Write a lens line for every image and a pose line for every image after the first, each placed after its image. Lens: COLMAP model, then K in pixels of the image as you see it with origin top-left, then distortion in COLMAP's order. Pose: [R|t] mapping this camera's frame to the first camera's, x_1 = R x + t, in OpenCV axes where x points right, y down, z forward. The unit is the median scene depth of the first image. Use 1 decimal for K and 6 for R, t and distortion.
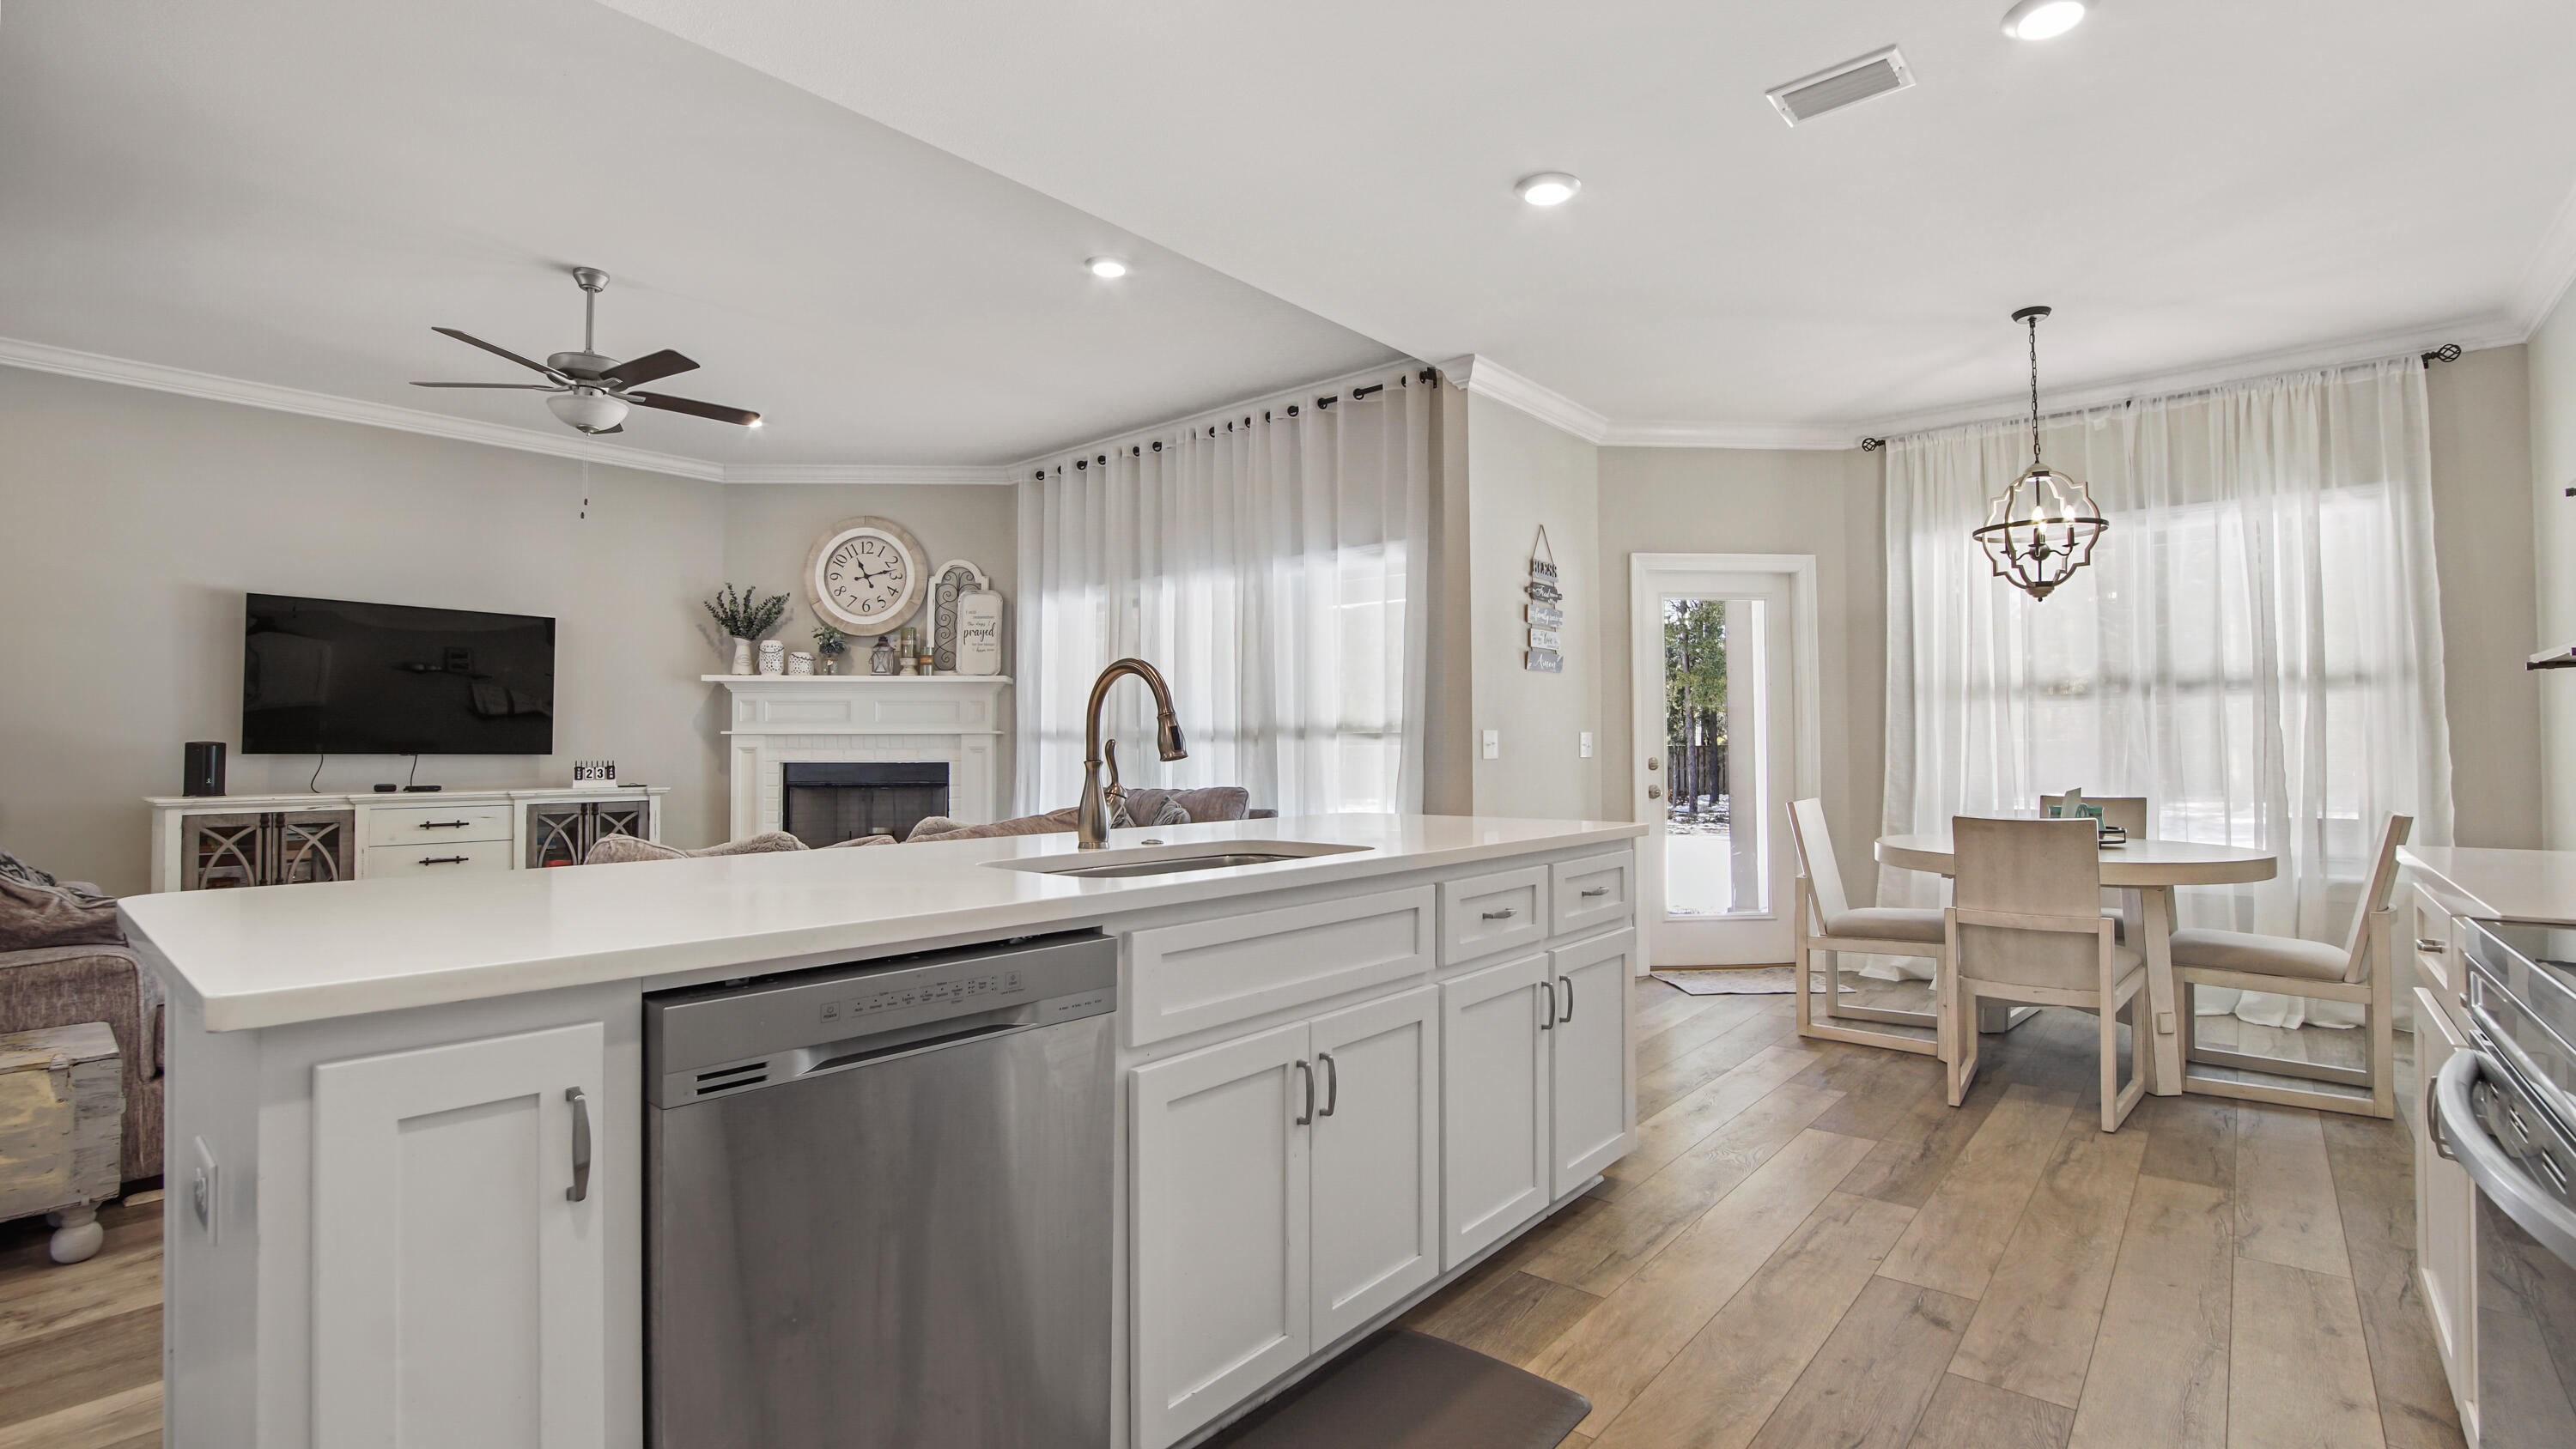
lens RADIAL K [[1164.0, 0, 1284.9], [0, 1164.0, 721.3], [0, 0, 1]] dist [-0.035380, 0.005838]
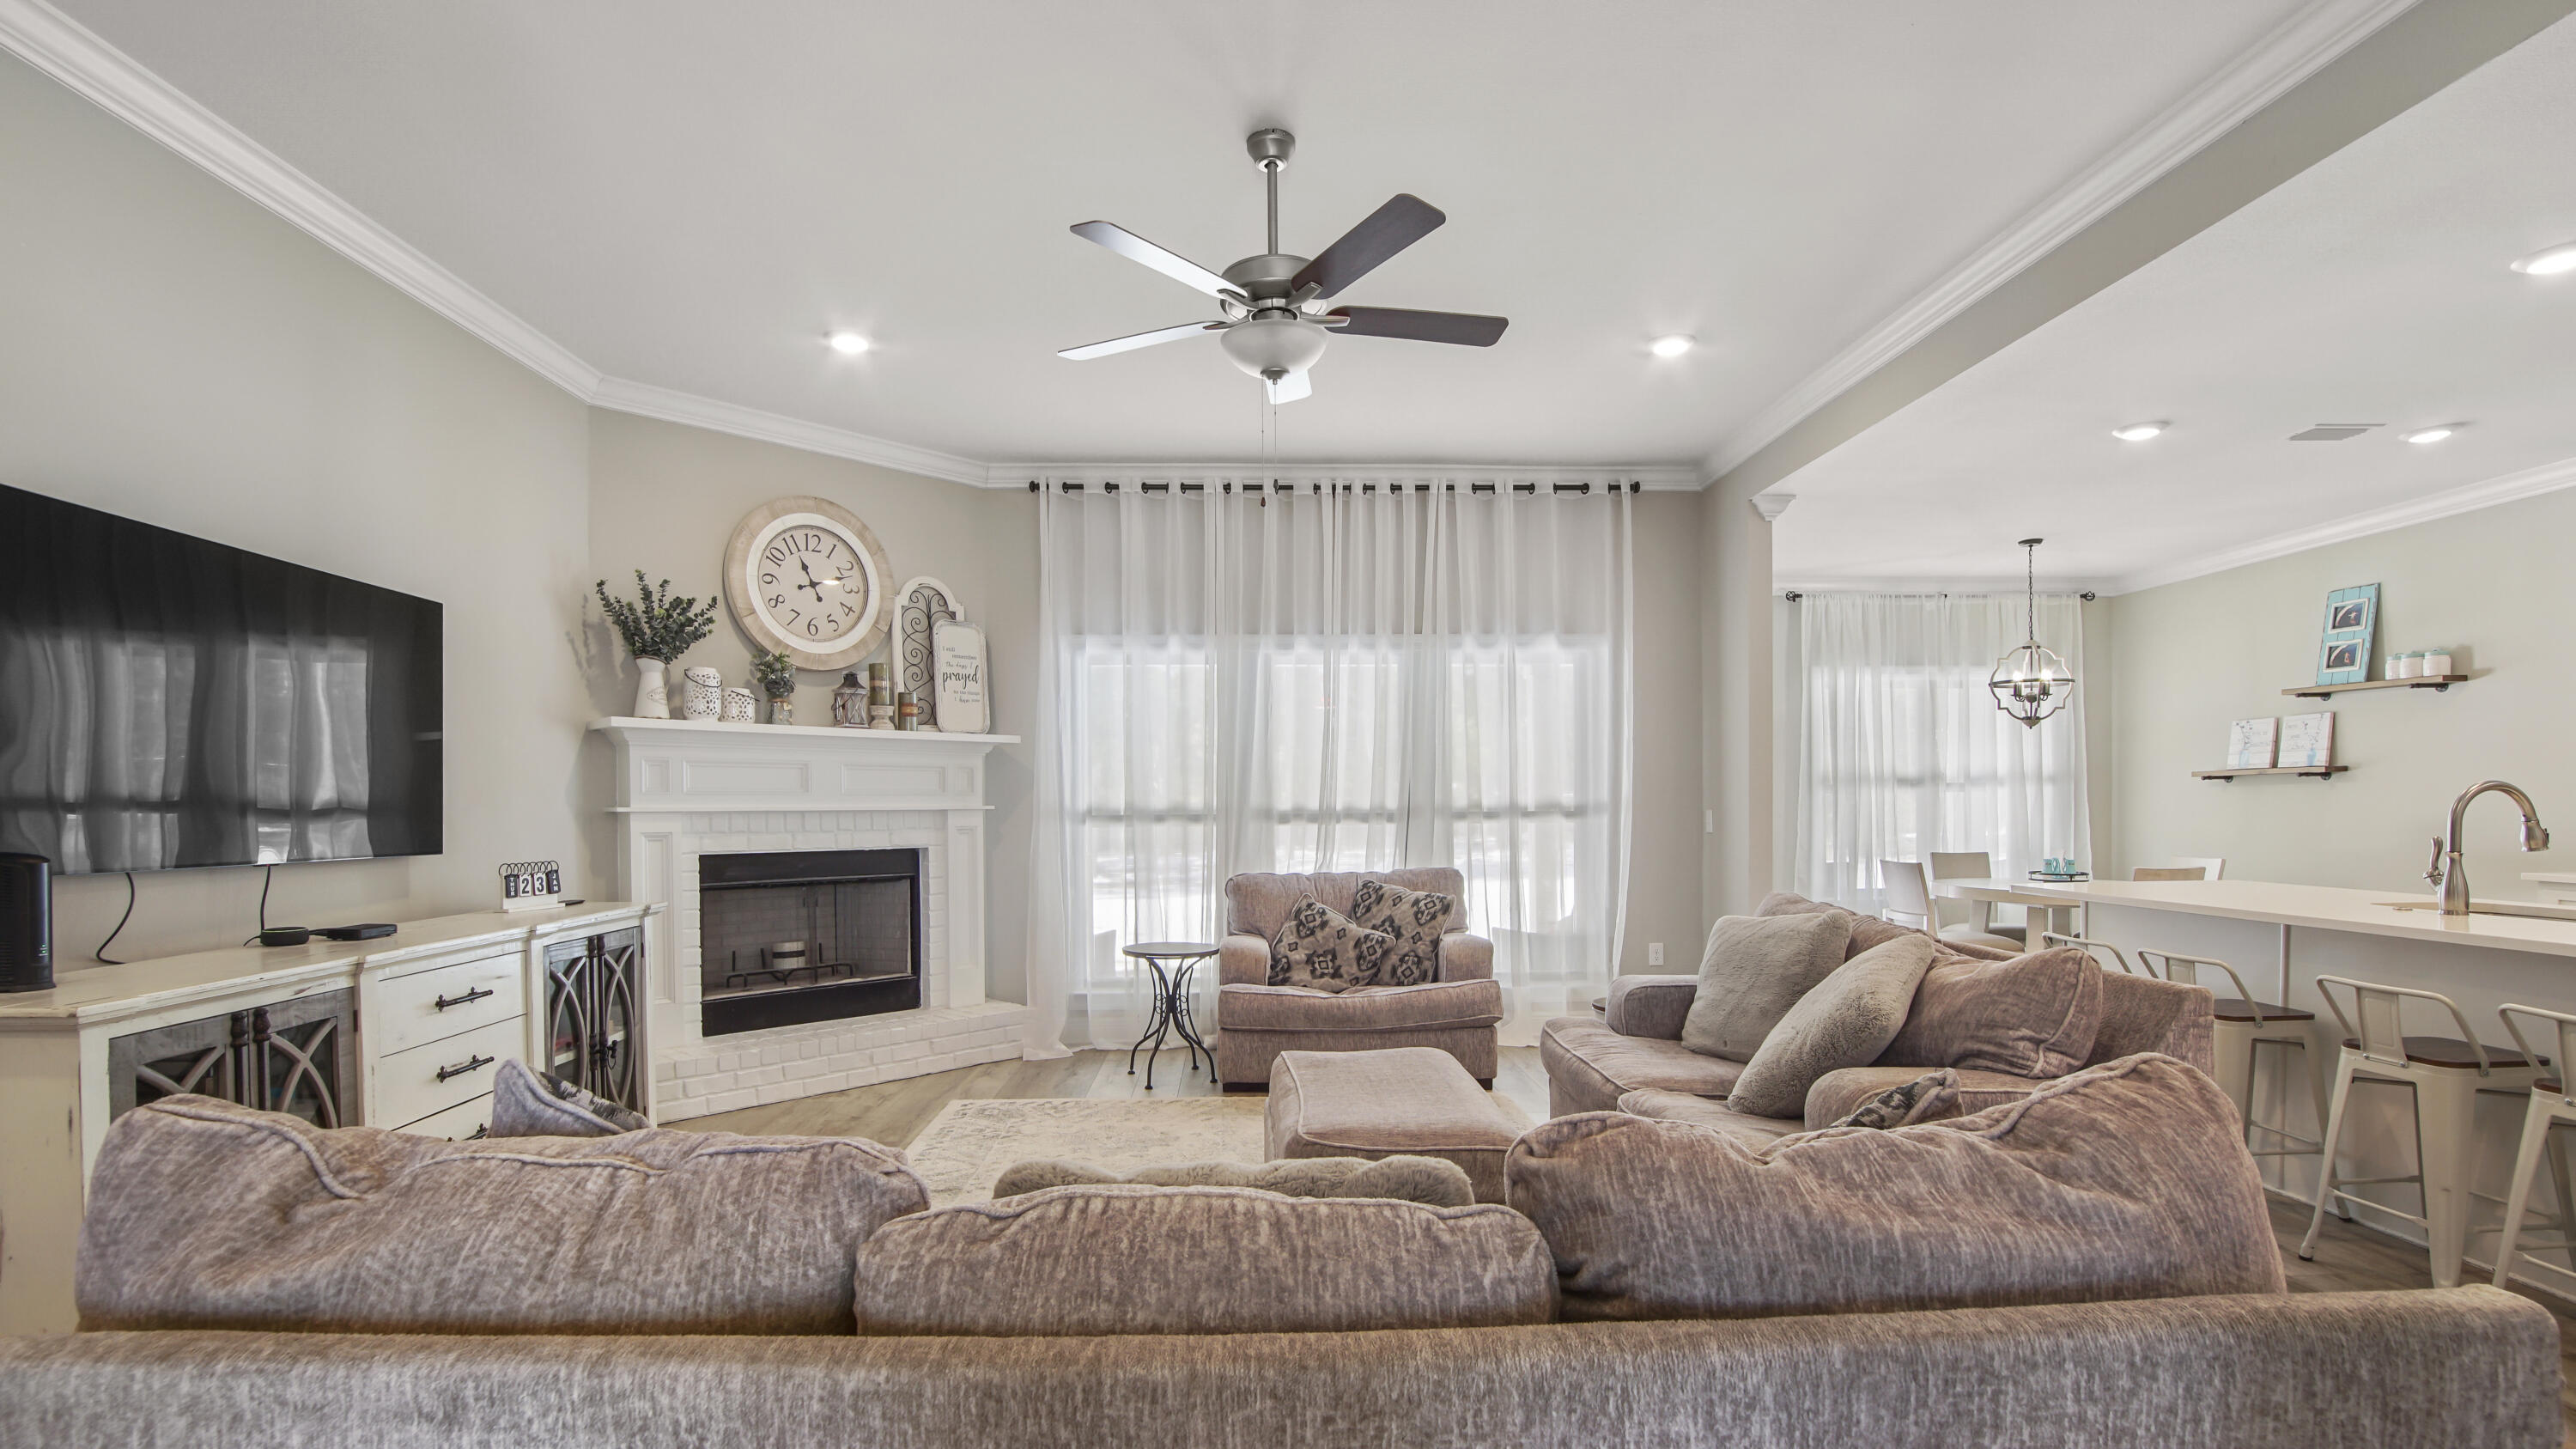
lens RADIAL K [[1164.3, 0, 1280.9], [0, 1164.3, 830.4], [0, 0, 1]] dist [-0.035380, 0.005838]
pose [[0.739754, -0.018032, 0.672635, -0.867476], [-0.013151, 0.999062, 0.041246, -0.012983], [-0.672748, -0.039358, 0.738824, 0.397047]]
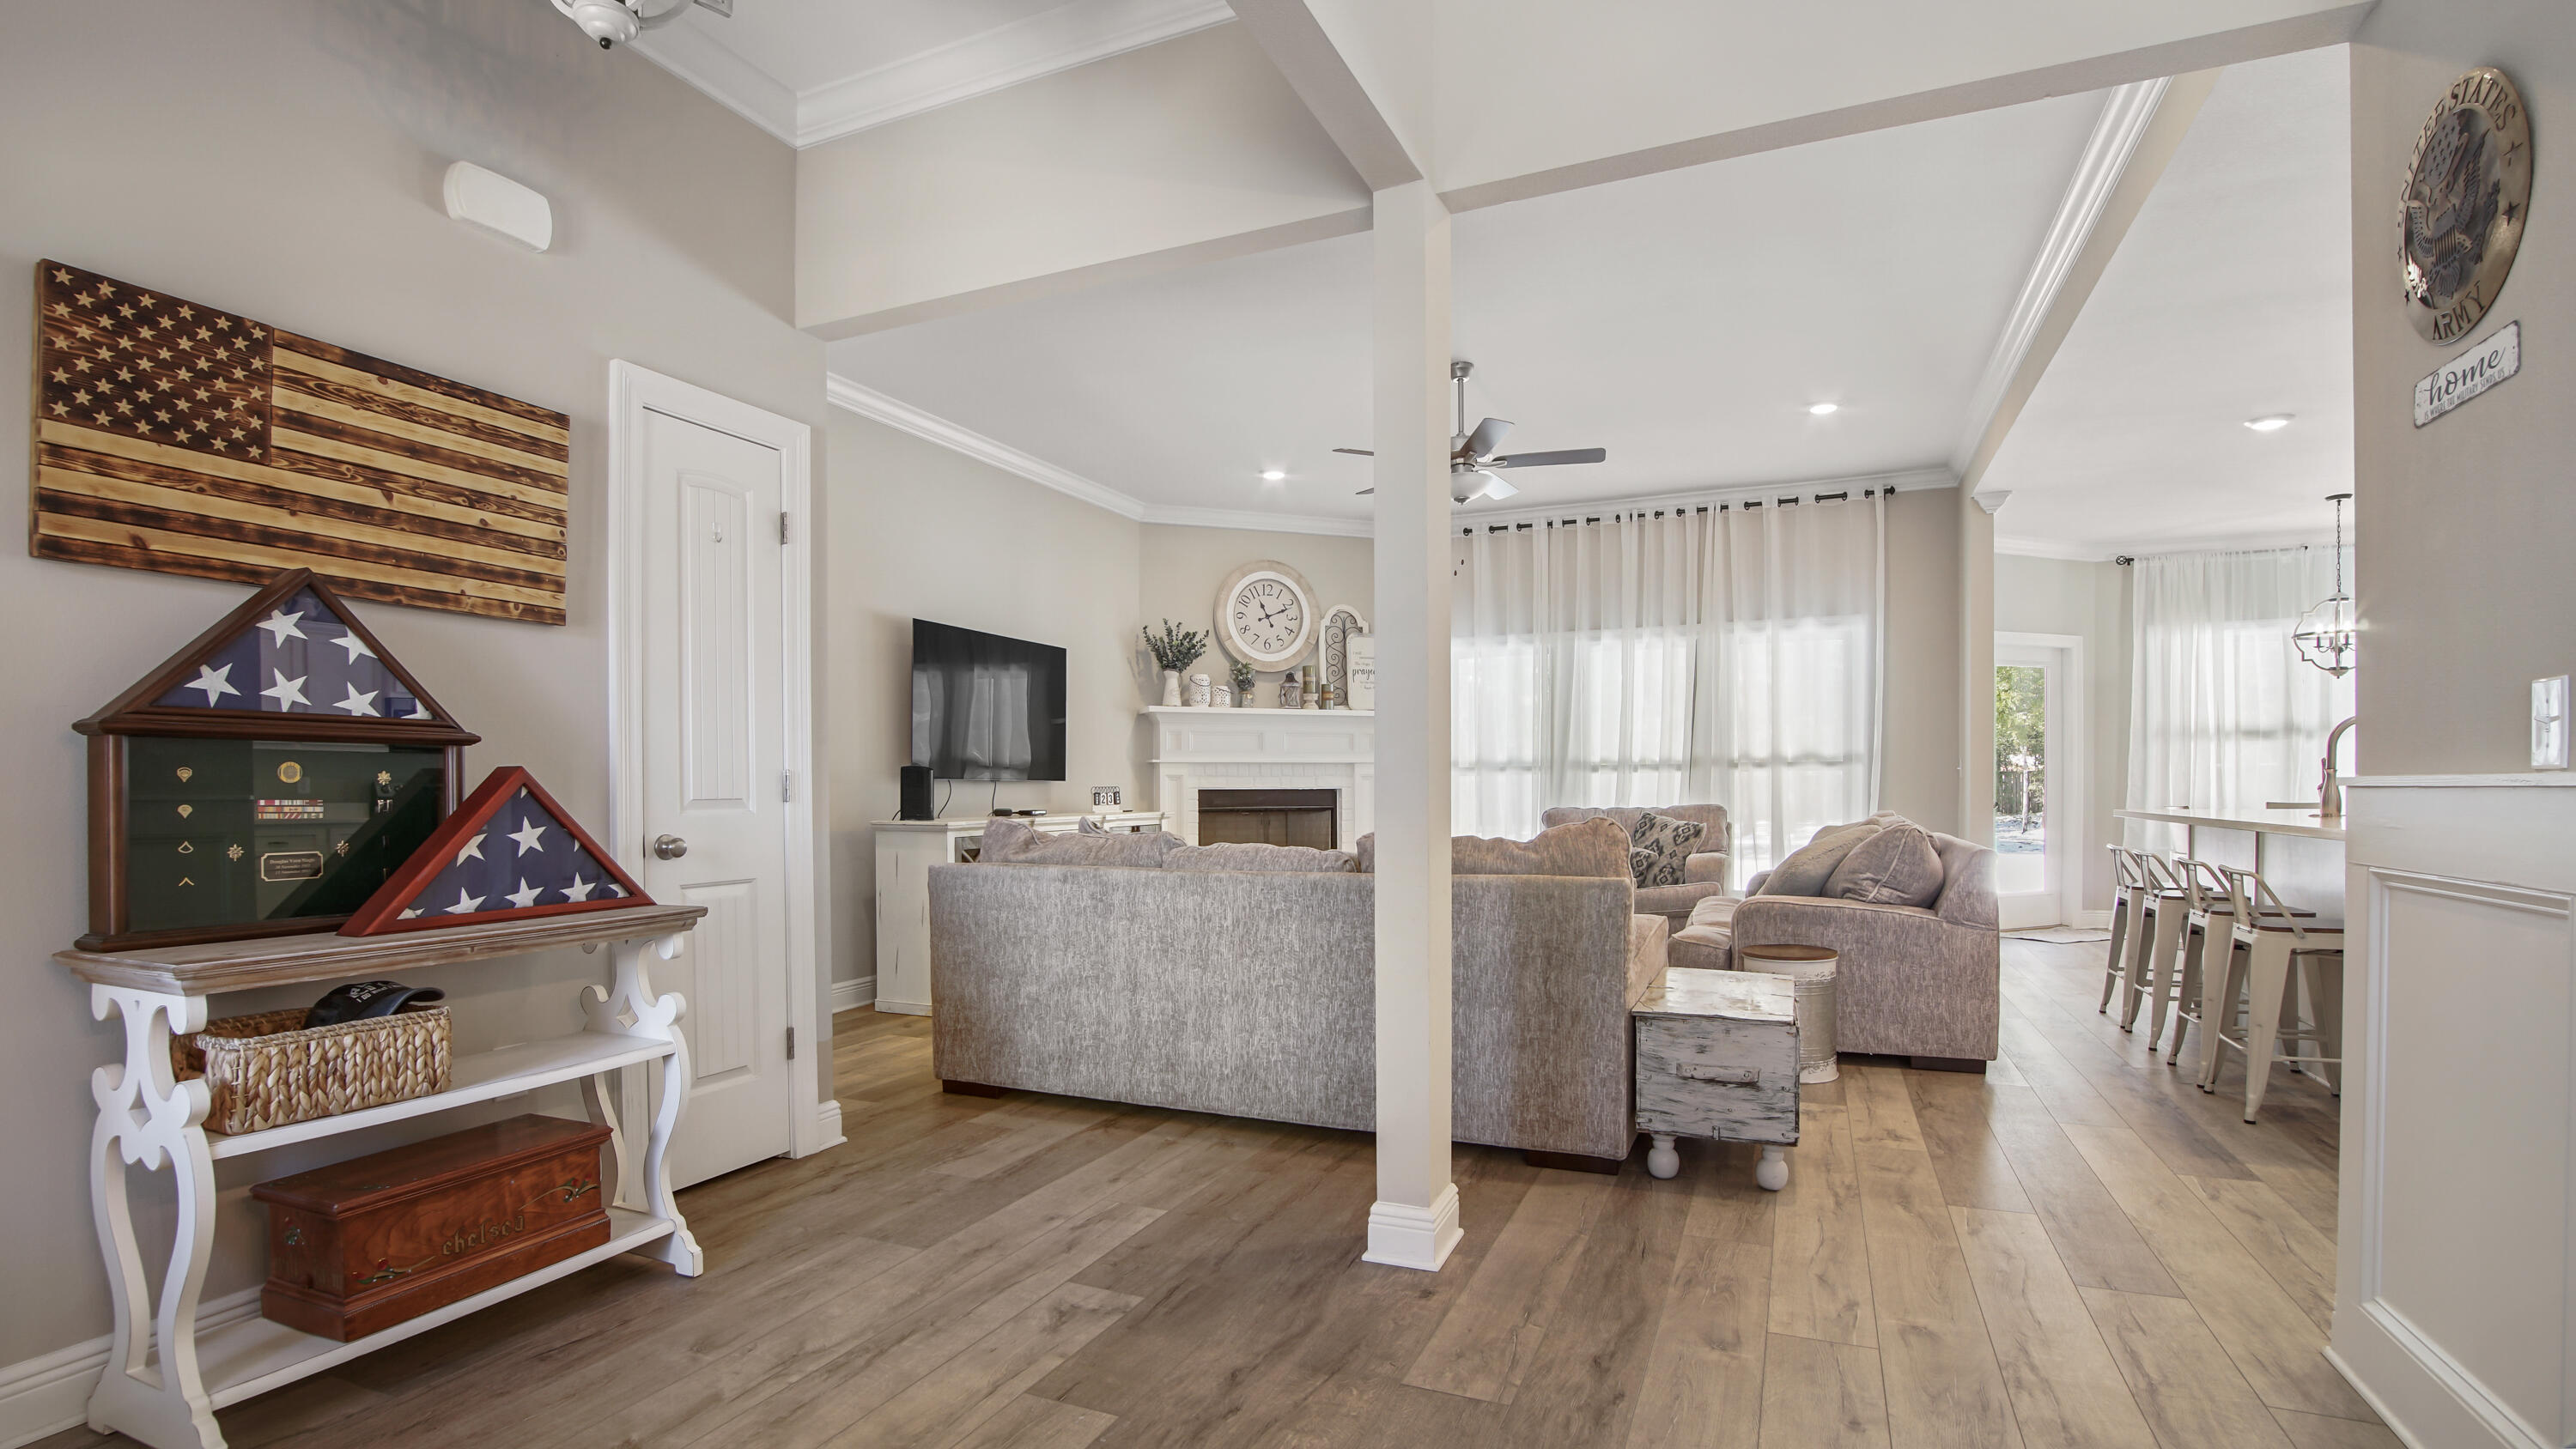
lens RADIAL K [[1164.0, 0, 1280.3], [0, 1164.0, 819.5], [0, 0, 1]] dist [-0.035380, 0.005838]
pose [[0.959036, -0.012960, 0.282987, -0.917539], [-0.002387, 0.998548, 0.053819, 0.008000], [-0.283273, -0.052290, 0.957613, -0.081938]]
